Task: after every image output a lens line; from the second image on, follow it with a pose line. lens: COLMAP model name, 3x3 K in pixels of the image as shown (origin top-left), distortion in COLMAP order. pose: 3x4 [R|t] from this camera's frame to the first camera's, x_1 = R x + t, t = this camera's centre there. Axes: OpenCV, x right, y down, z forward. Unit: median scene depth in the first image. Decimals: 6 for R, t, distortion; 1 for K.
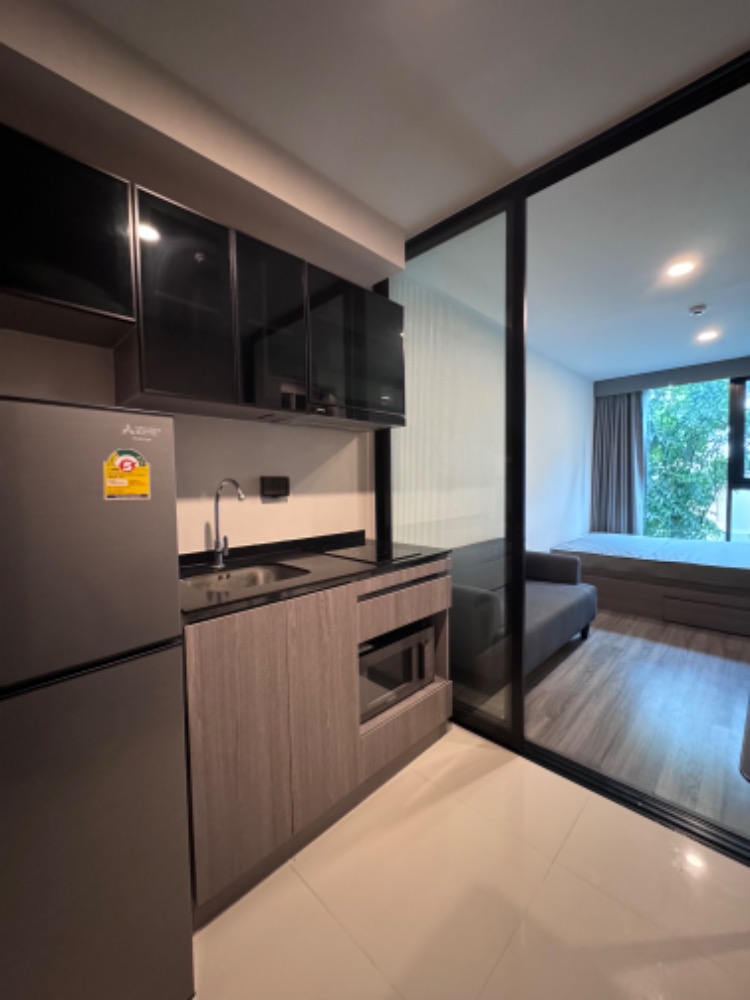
lens RADIAL K [[398.4, 0, 374.9], [0, 398.4, 501.3], [0, 0, 1]] dist [-0.002217, -0.000465]
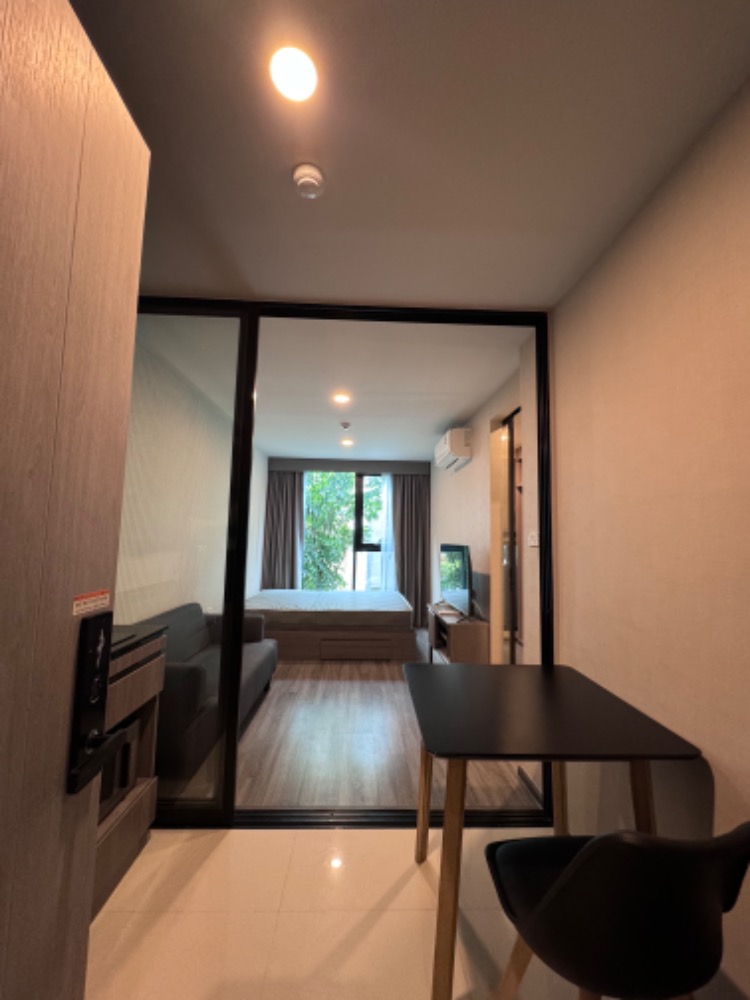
lens RADIAL K [[397.1, 0, 375.4], [0, 397.1, 502.8], [0, 0, 1]] dist [-0.014778, -0.000160]
pose [[0.686403, 0.092507, 0.721313, -0.098775], [0.005474, 0.991191, -0.132327, -0.023368], [-0.727200, 0.094778, 0.679851, -0.006750]]
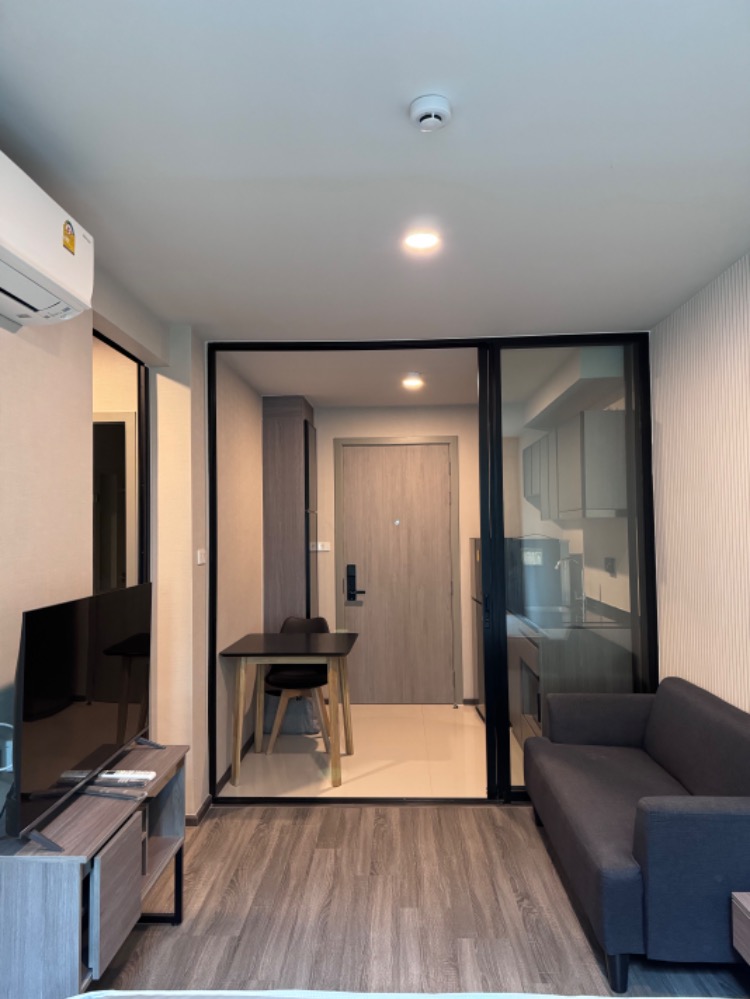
lens RADIAL K [[718.7, 0, 372.2], [0, 718.7, 500.5], [0, 0, 1]] dist [0.088680, -0.003506]
pose [[-0.741663, -0.003969, -0.670760, 1.209380], [-0.009986, 0.999937, 0.005125, -0.153563], [0.670698, 0.010499, -0.741656, 1.374213]]
